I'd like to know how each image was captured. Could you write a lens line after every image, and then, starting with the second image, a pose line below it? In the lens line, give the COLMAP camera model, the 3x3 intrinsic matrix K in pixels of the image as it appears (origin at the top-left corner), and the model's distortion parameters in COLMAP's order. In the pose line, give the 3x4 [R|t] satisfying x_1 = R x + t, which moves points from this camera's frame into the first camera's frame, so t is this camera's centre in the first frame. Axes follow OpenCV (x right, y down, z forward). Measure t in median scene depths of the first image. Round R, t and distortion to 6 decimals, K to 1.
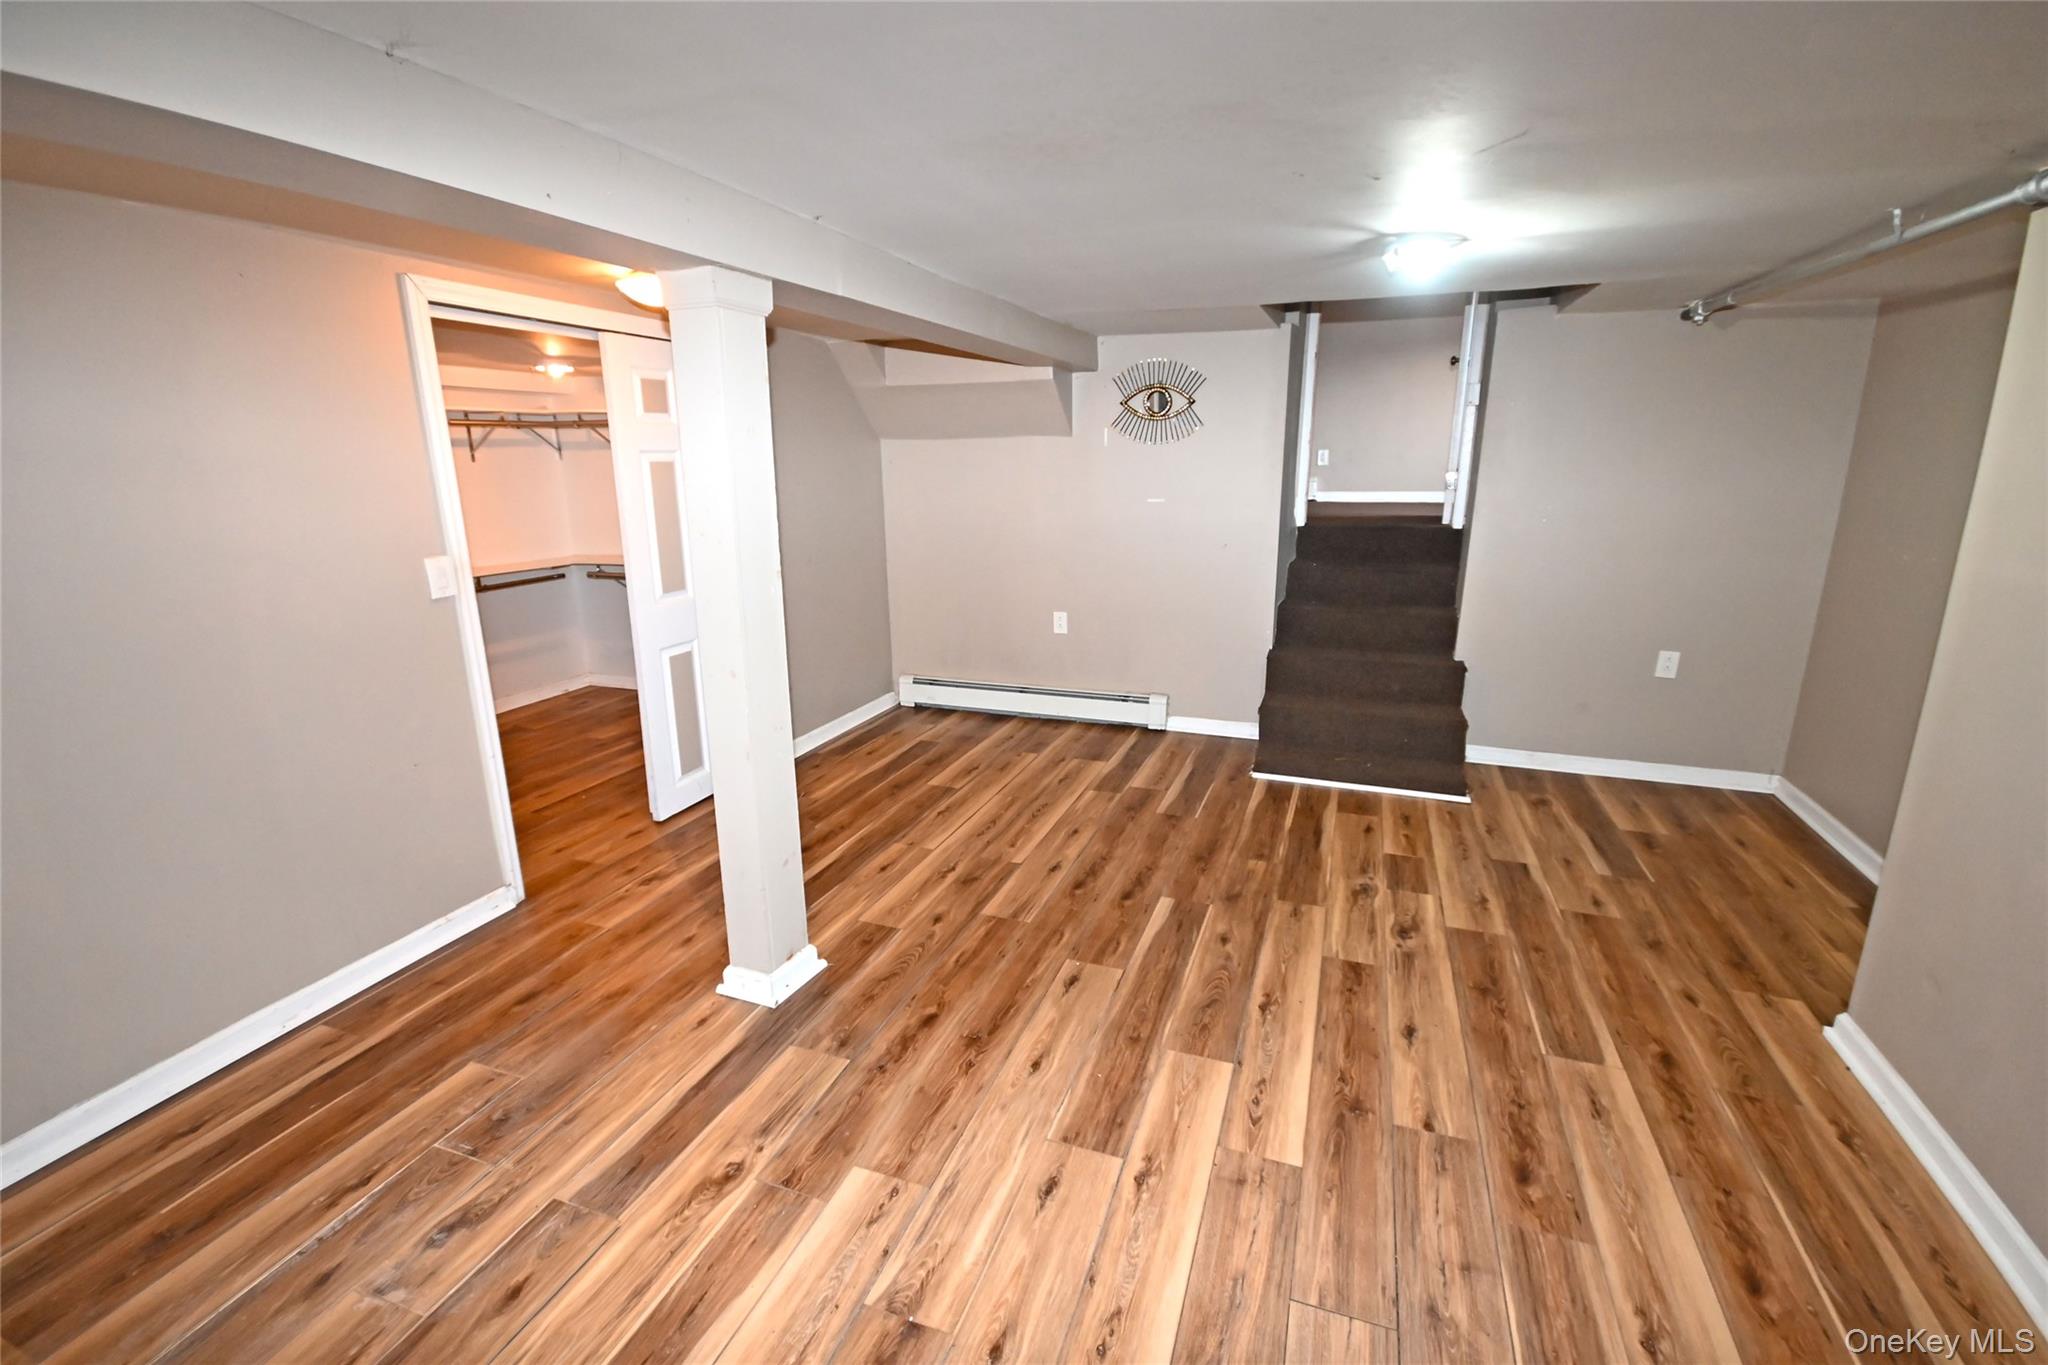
lens RADIAL K [[899.1, 0, 1014.3], [0, 899.1, 689.7], [0, 0, 1]] dist [0.000412, -0.005258]
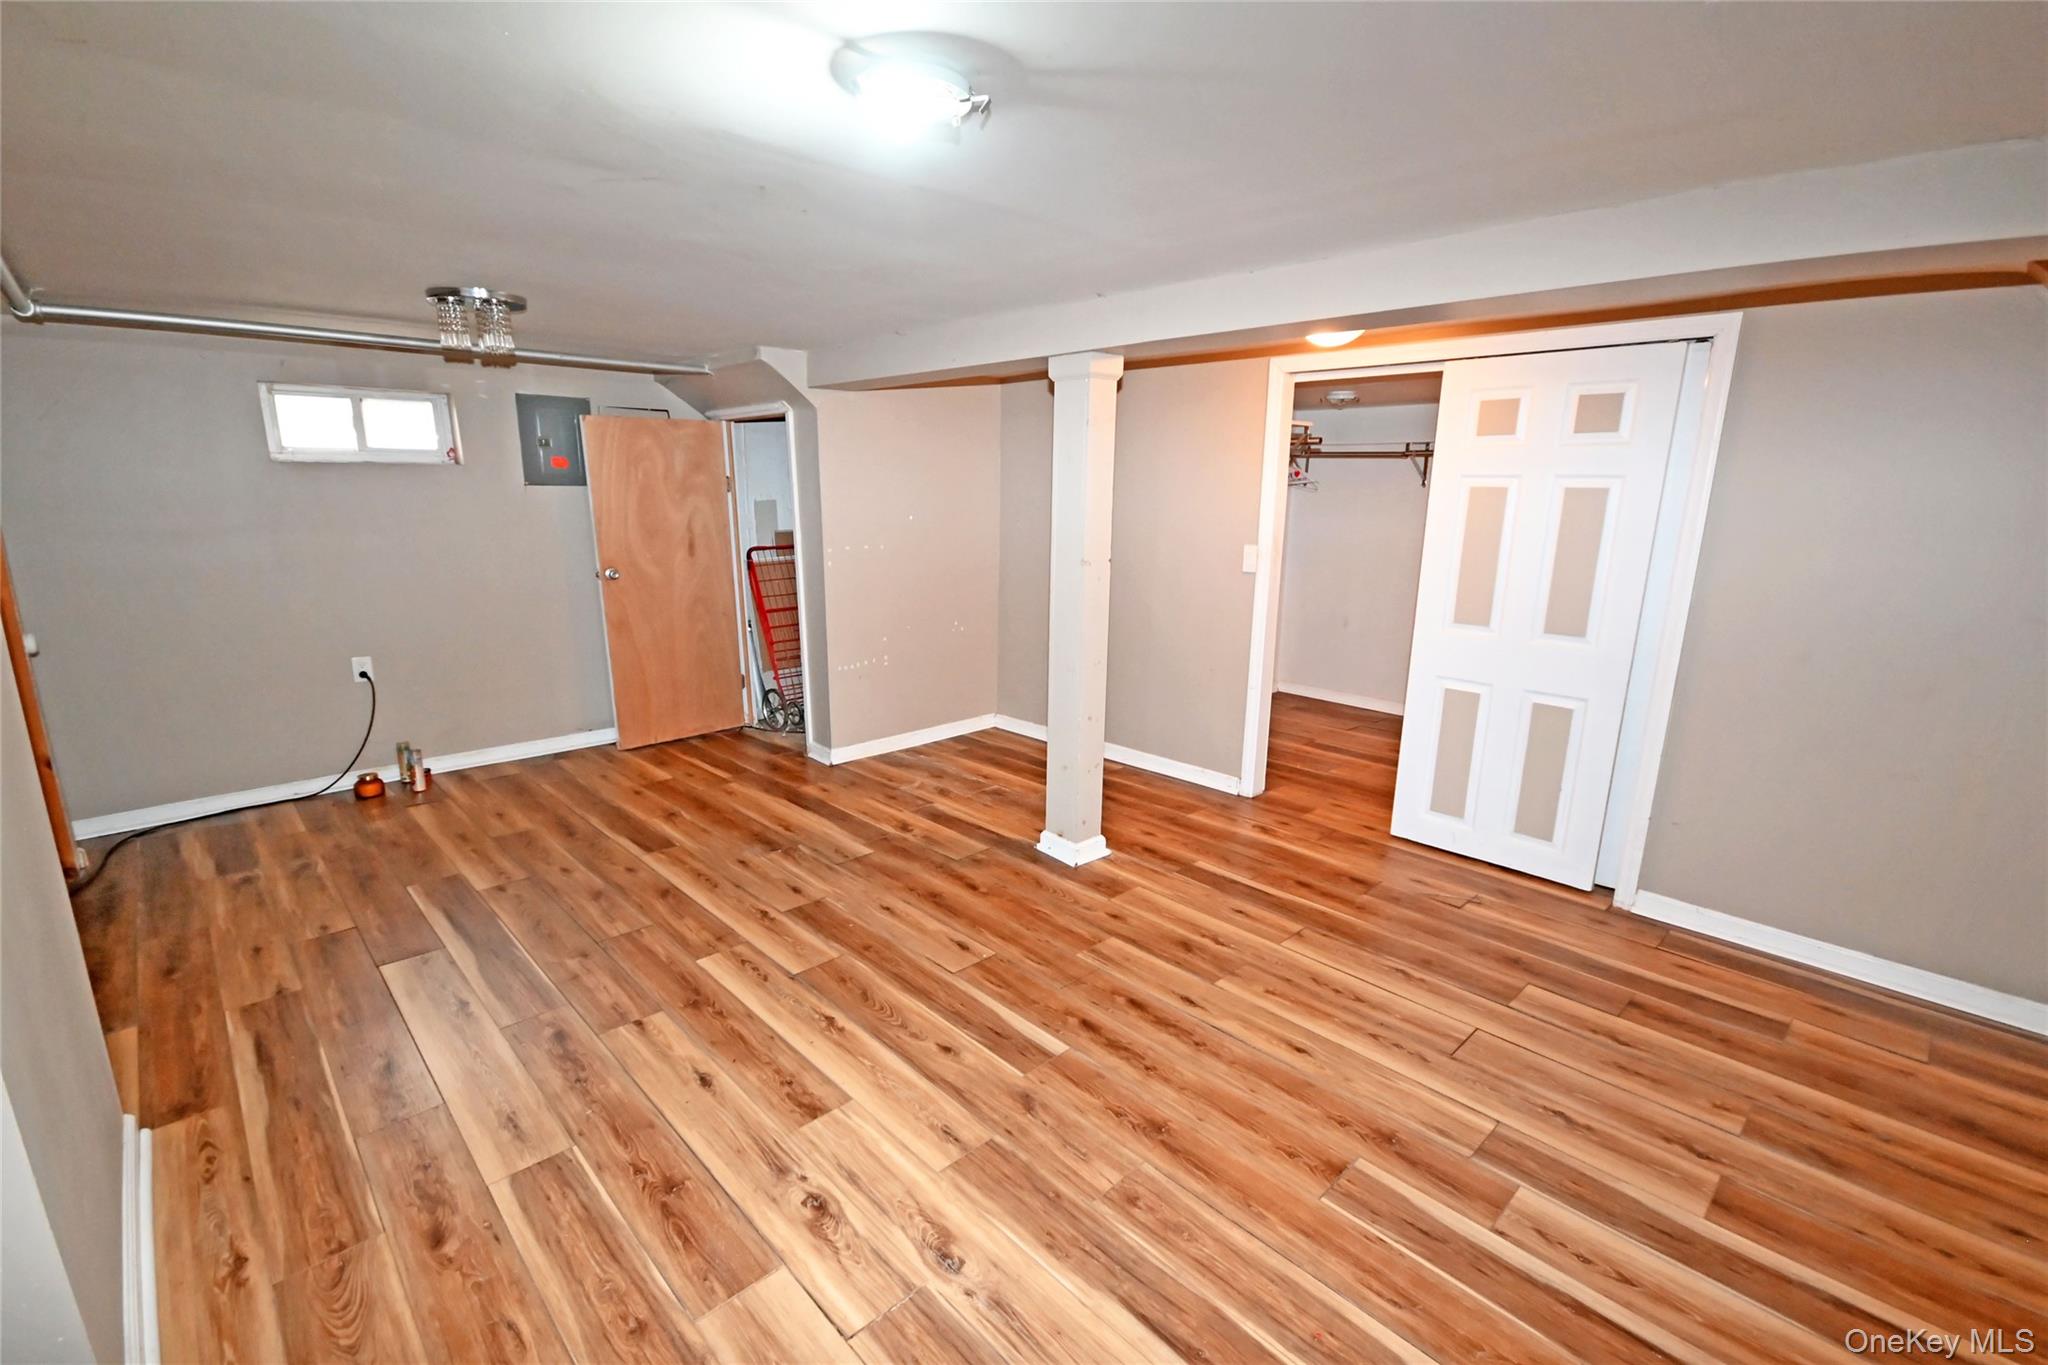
lens RADIAL K [[899.1, 0, 1013.1], [0, 899.1, 683.0], [0, 0, 1]] dist [0.000412, -0.005258]
pose [[-0.437019, 0.199755, -0.876990, 0.873785], [-0.234093, 0.916166, 0.325330, -0.323266], [0.868455, 0.347473, -0.353621, 1.231029]]
